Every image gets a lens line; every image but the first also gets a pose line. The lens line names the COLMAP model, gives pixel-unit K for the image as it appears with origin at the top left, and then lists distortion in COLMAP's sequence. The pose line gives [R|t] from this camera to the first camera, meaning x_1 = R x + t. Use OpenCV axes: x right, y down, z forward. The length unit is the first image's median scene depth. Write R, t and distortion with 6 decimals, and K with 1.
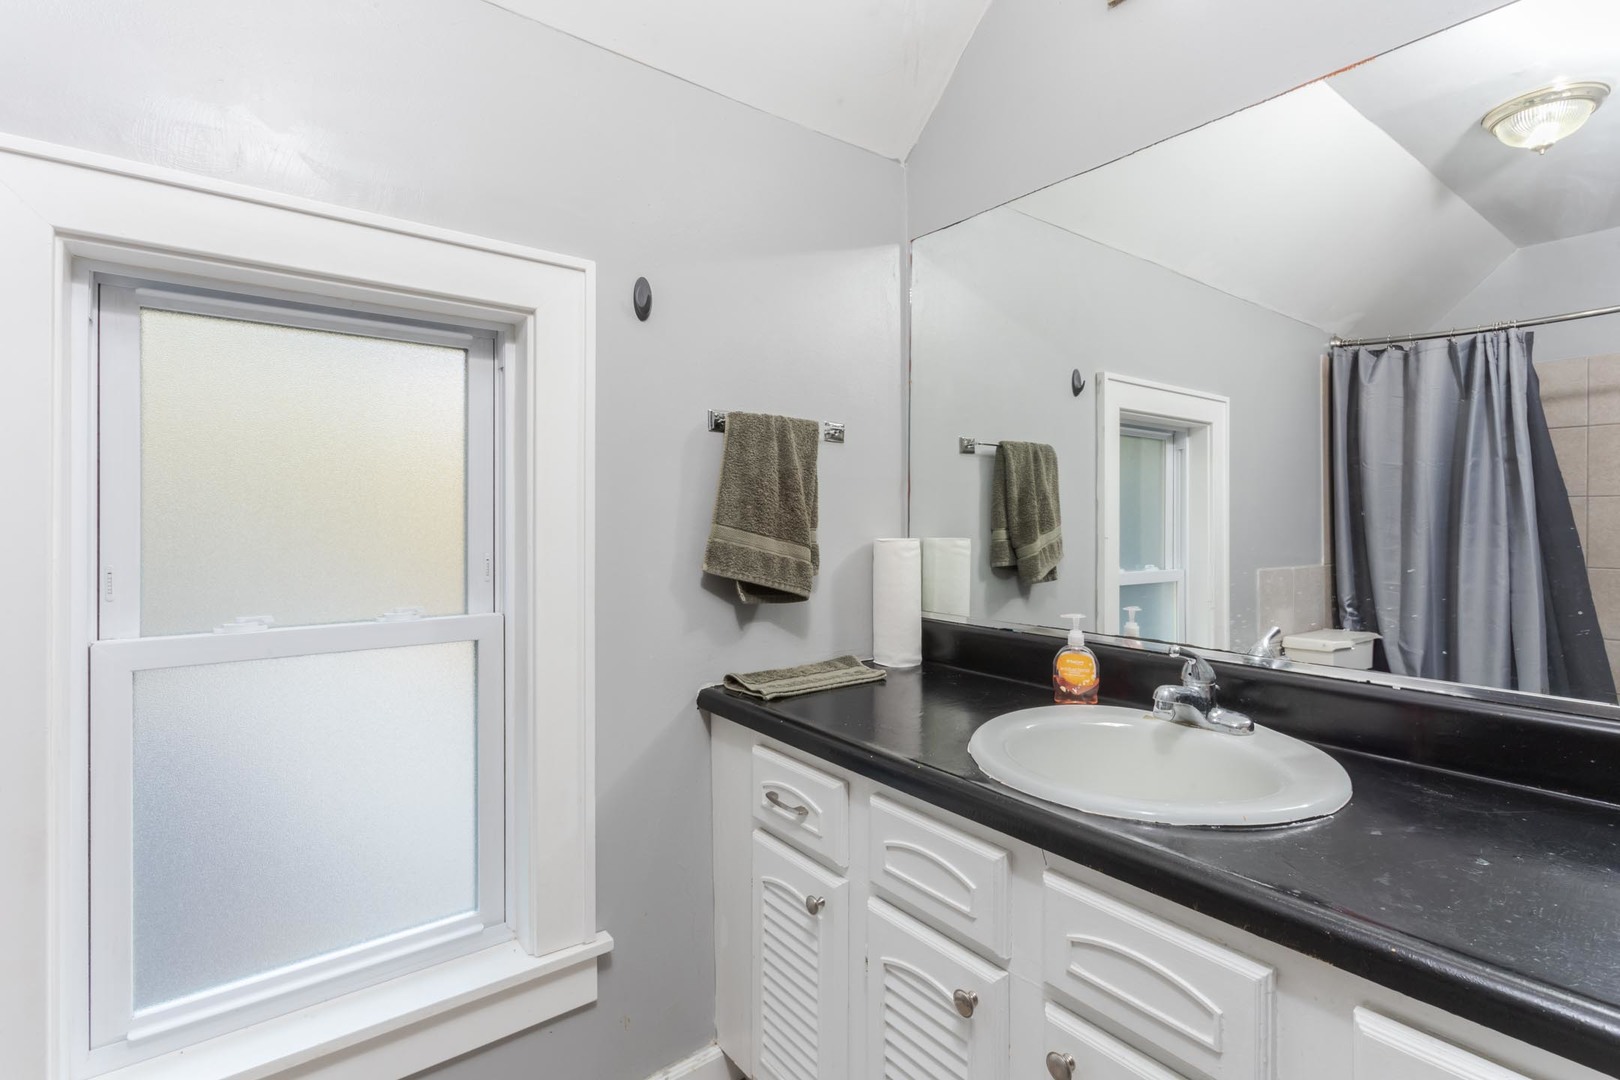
lens RADIAL K [[763.1, 0, 810.0], [0, 763.1, 540.0], [0, 0, 1]] dist [-0.000023, -0.000092]
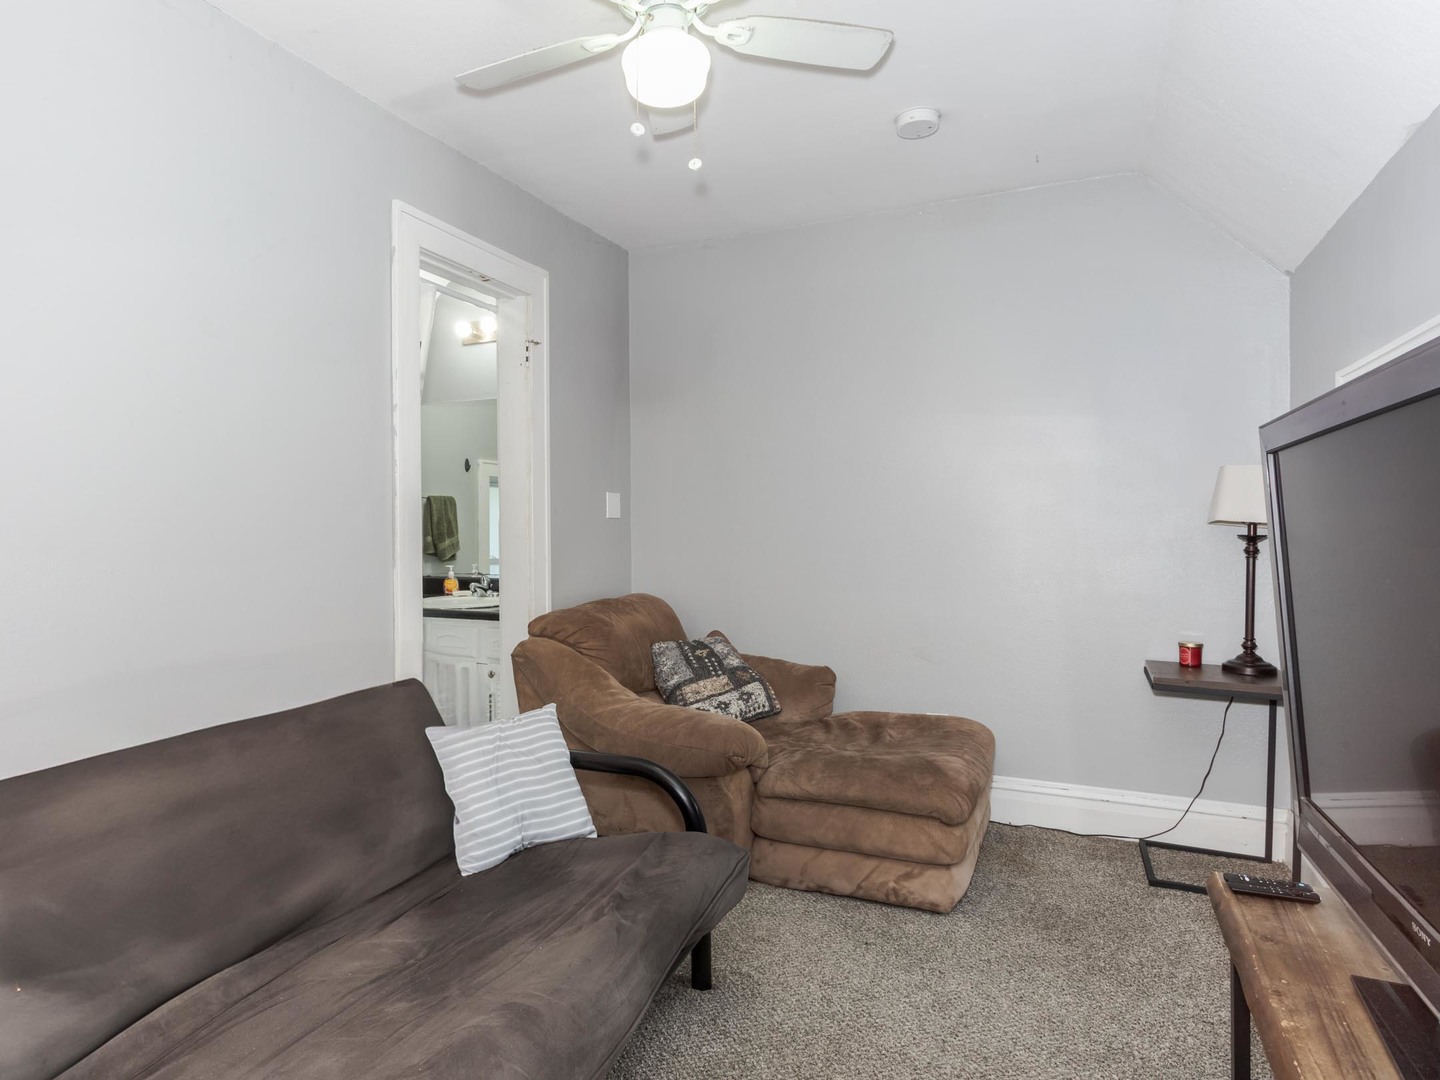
lens RADIAL K [[818.3, 0, 720.0], [0, 818.3, 540.0], [0, 0, 1]] dist [-0.001046, -0.000224]
pose [[0.846742, -0.001891, 0.532000, -0.283977], [0.004288, 0.999985, -0.003272, 0.007464], [-0.531986, 0.005052, 0.846738, -1.402436]]
